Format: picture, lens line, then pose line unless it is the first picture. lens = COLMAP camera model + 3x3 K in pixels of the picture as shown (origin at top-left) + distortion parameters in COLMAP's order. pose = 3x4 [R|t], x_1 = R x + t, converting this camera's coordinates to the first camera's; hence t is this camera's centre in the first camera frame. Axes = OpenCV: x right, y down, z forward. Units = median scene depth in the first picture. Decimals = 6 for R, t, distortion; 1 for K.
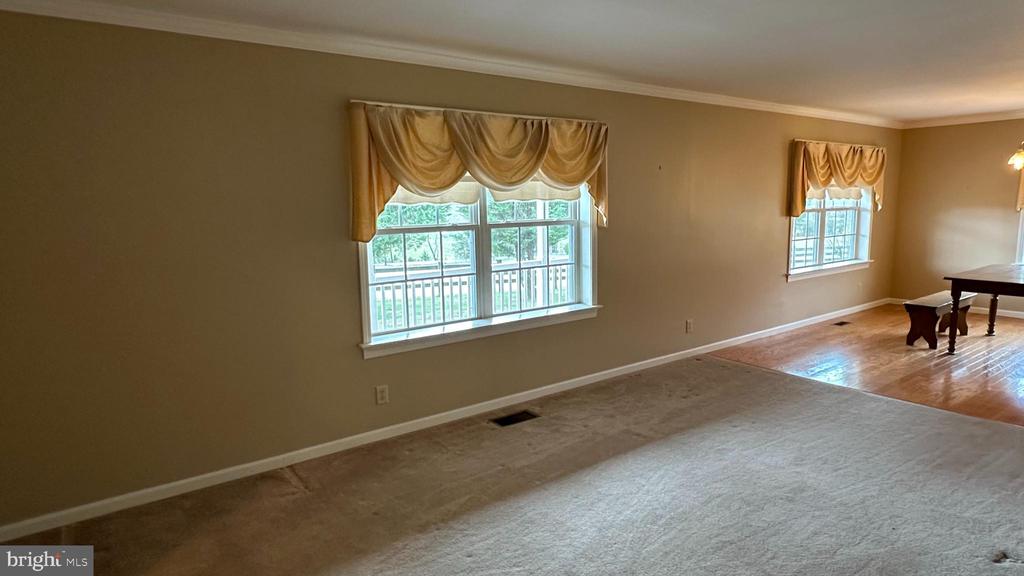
lens RADIAL K [[599.1, 0, 514.3], [0, 599.1, 294.0], [0, 0, 1]] dist [-0.006987, 0.001359]
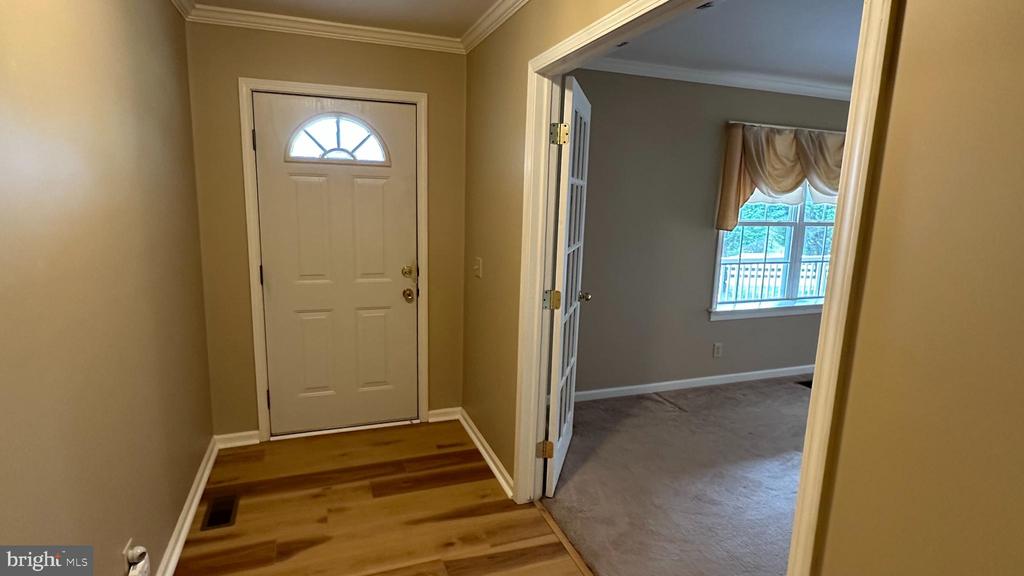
lens RADIAL K [[543.3, 0, 519.2], [0, 543.3, 291.6], [0, 0, 1]] dist [0.003977, 0.001840]
pose [[0.960173, 0.091230, -0.264094, -0.303086], [-0.086431, 0.995813, 0.029760, 0.040900], [0.265703, -0.005748, 0.964038, -0.218429]]
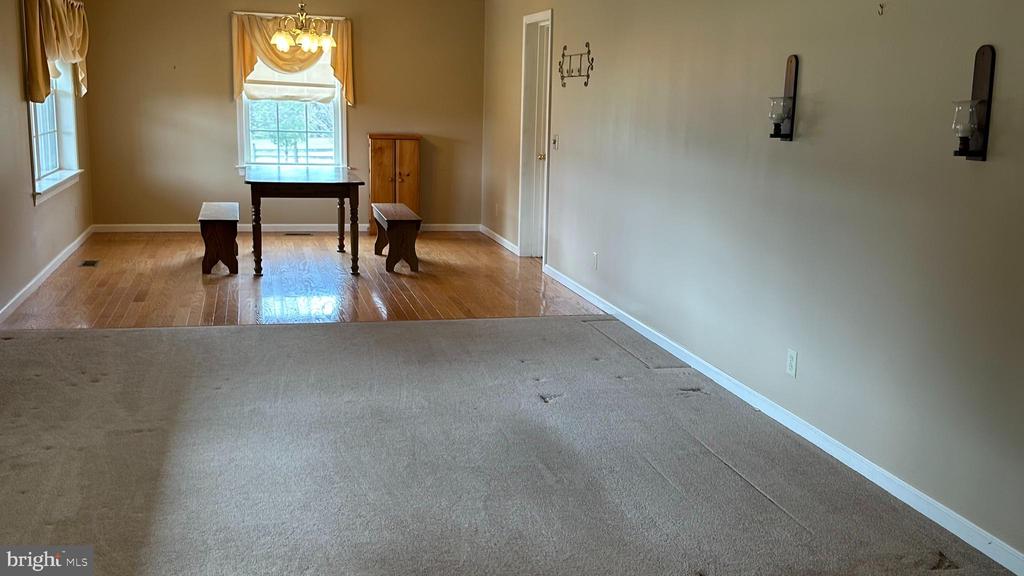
lens RADIAL K [[1042.6, 0, 531.1], [0, 1042.6, 297.7], [0, 0, 1]] dist [0.062459, 0.000000]
pose [[0.377242, -0.153286, 0.913341, -0.604769], [0.110270, 0.986626, 0.120040, -0.000554], [-0.919526, 0.055430, 0.389100, 0.130095]]
